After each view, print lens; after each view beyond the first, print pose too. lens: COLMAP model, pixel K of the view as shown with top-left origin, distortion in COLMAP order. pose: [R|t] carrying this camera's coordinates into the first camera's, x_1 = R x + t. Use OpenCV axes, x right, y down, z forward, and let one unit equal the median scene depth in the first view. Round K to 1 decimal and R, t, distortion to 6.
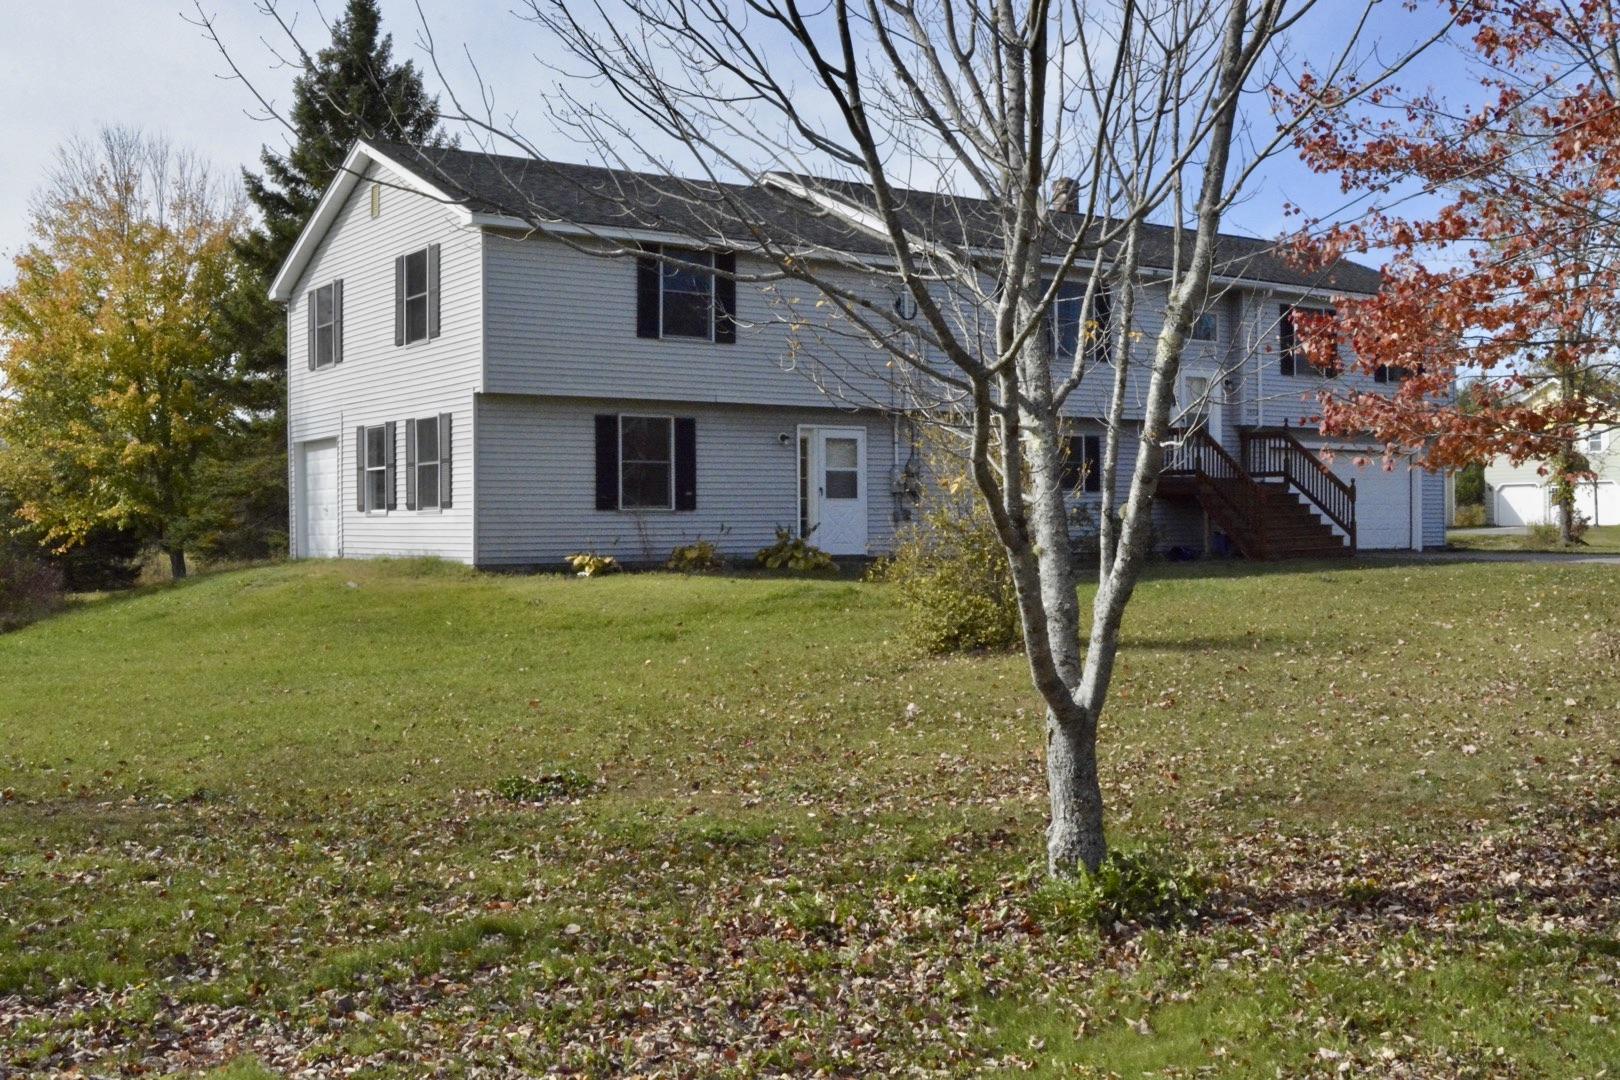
lens RADIAL K [[1673.0, 0, 810.0], [0, 1673.0, 540.0], [0, 0, 1]] dist [-0.023740, -0.011716]
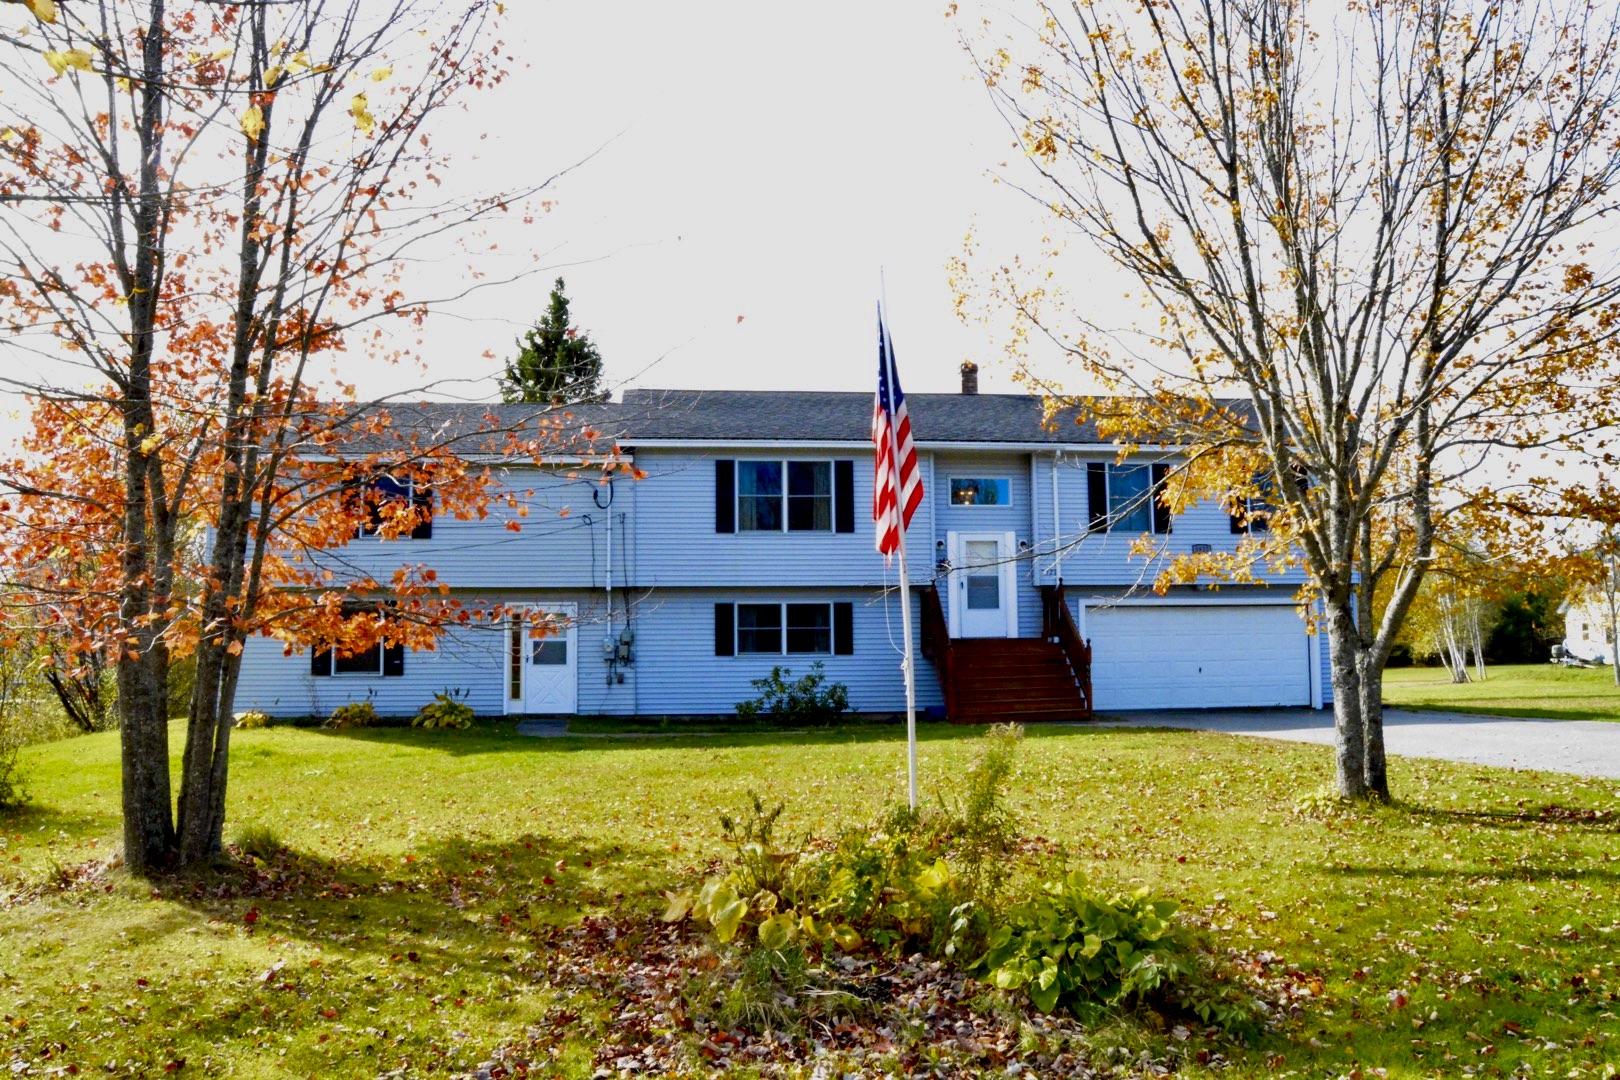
lens RADIAL K [[1266.3, 0, 810.0], [0, 1266.3, 540.0], [0, 0, 1]] dist [-0.104058, 0.037602]
pose [[0.881887, -0.047994, -0.469012, 0.595116], [-0.000239, 0.994759, -0.102243, -0.021808], [0.471461, 0.090279, 0.877254, 0.313856]]
